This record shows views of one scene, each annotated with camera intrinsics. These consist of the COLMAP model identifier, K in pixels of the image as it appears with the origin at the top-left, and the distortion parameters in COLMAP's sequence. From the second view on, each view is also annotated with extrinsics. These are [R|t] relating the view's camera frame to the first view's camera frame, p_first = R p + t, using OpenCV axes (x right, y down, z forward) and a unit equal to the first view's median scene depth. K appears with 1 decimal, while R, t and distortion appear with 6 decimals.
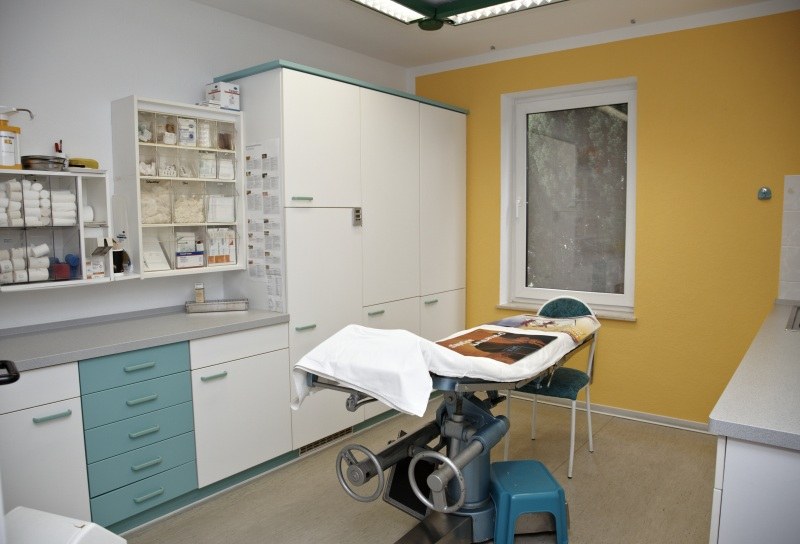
lens RADIAL K [[597.2, 0, 400.5], [0, 597.2, 273.4], [0, 0, 1]] dist [-0.062732, -0.002145]
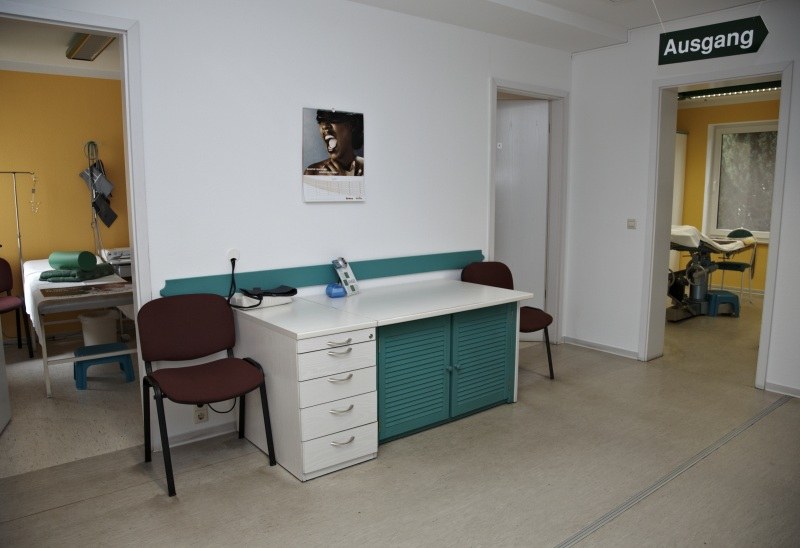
lens RADIAL K [[597.2, 0, 398.6], [0, 597.2, 272.0], [0, 0, 1]] dist [-0.062732, -0.002145]
pose [[0.968852, 0.042628, -0.243945, -0.258962], [-0.032261, 0.998405, 0.046340, 0.089927], [0.245531, -0.037026, 0.968681, -0.874102]]
